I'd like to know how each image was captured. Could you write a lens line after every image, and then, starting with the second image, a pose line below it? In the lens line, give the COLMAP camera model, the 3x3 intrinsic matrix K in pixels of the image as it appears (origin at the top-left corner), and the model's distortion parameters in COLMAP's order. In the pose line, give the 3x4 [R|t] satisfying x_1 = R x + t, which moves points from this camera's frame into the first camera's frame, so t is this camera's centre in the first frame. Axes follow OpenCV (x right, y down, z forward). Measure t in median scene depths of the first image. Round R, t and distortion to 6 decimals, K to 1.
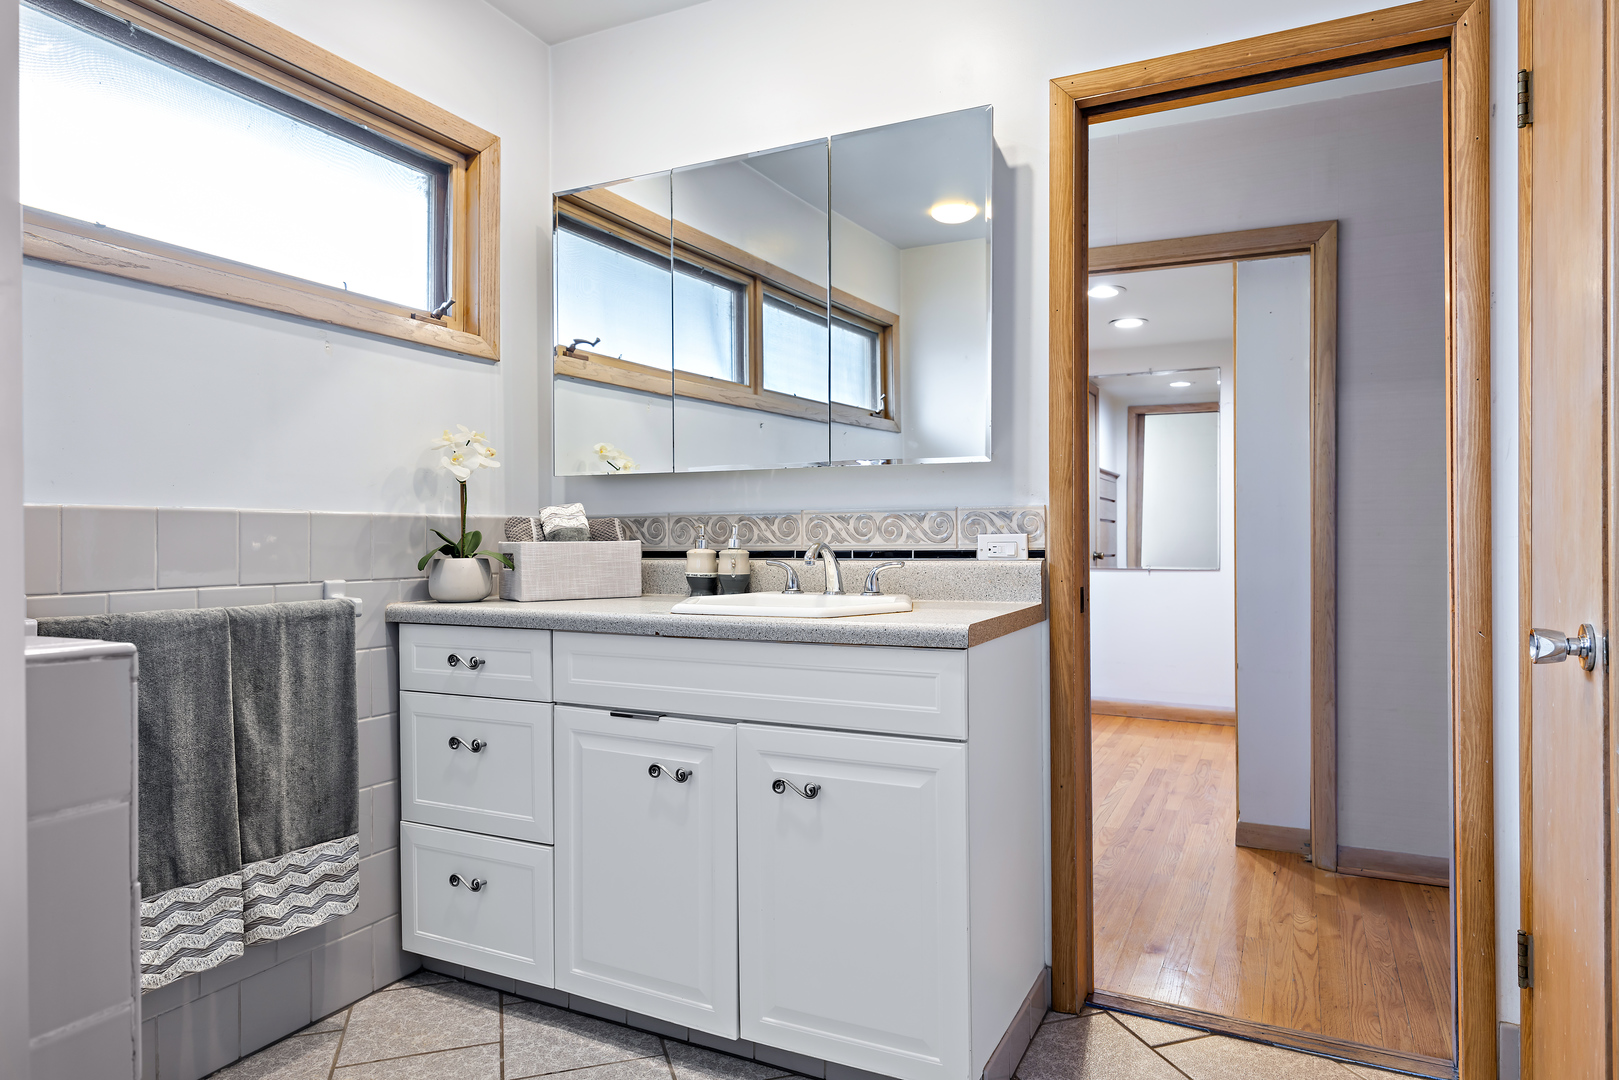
lens RADIAL K [[1013.0, 0, 812.0], [0, 1013.0, 543.9], [0, 0, 1]] dist [0.006179, 0.000987]
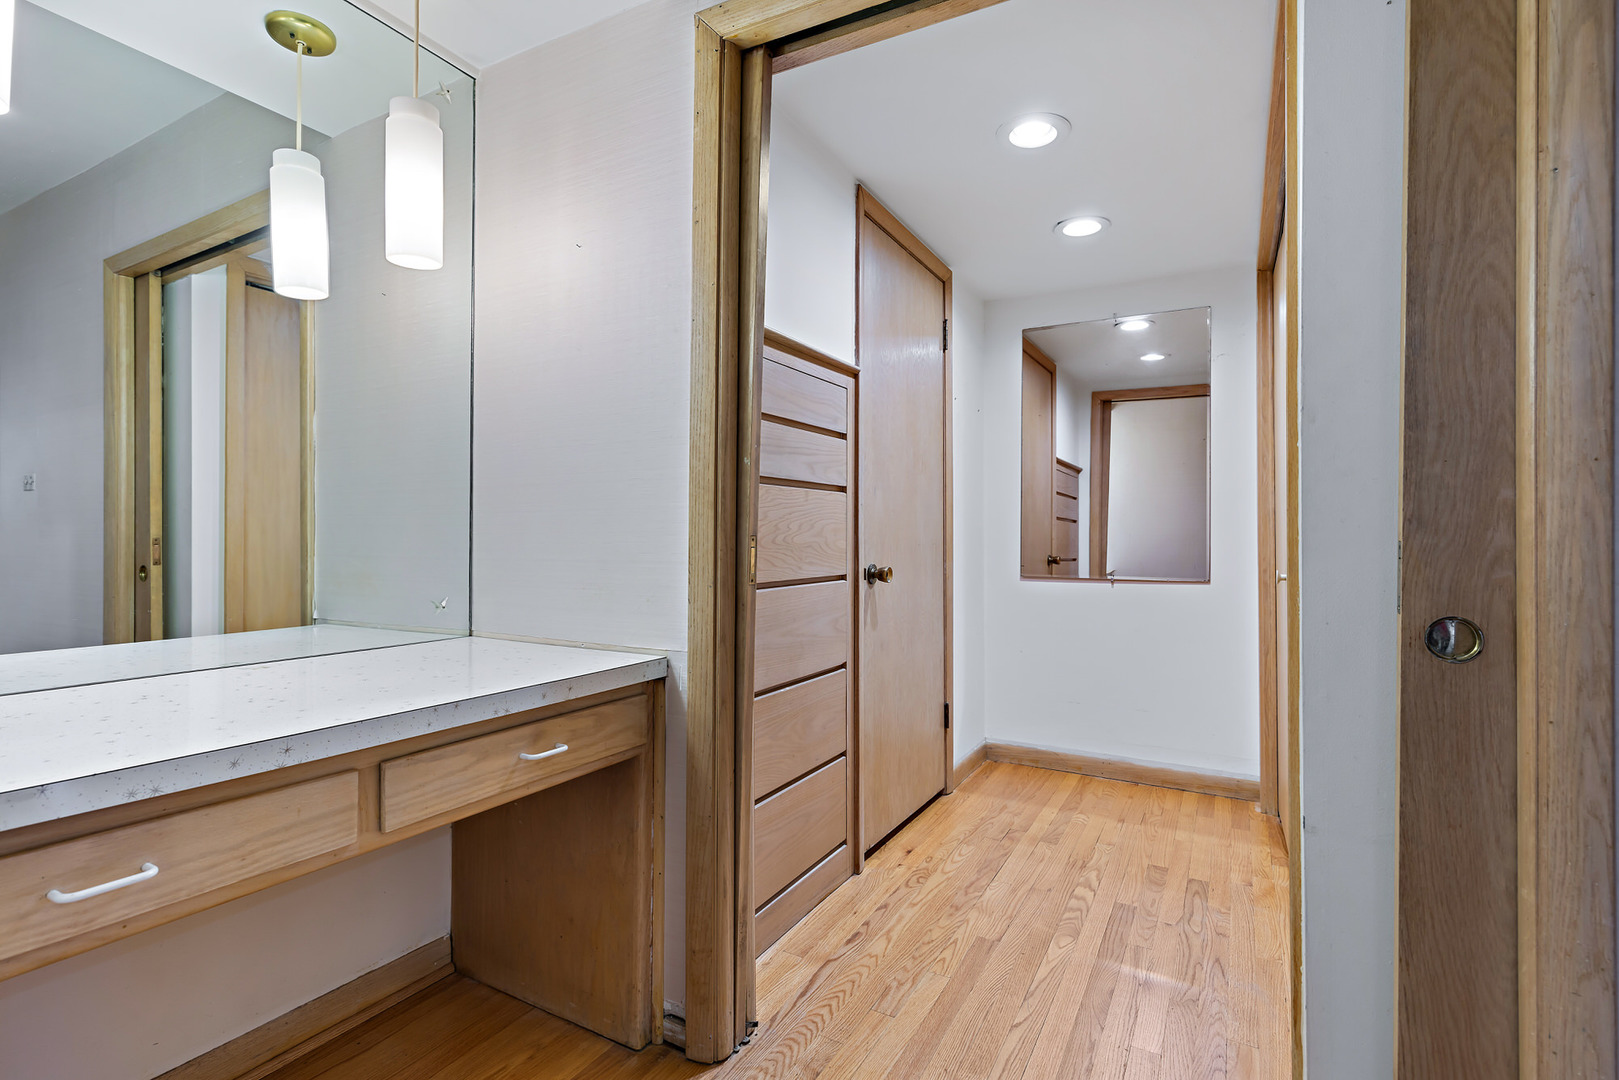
lens RADIAL K [[776.0, 0, 806.7], [0, 776.0, 539.8], [0, 0, 1]] dist [0.002336, 0.002367]
pose [[0.997896, 0.007676, -0.064384, 0.112305], [-0.008299, 0.999921, -0.009413, 0.001992], [0.064307, 0.009928, 0.997881, 0.322402]]
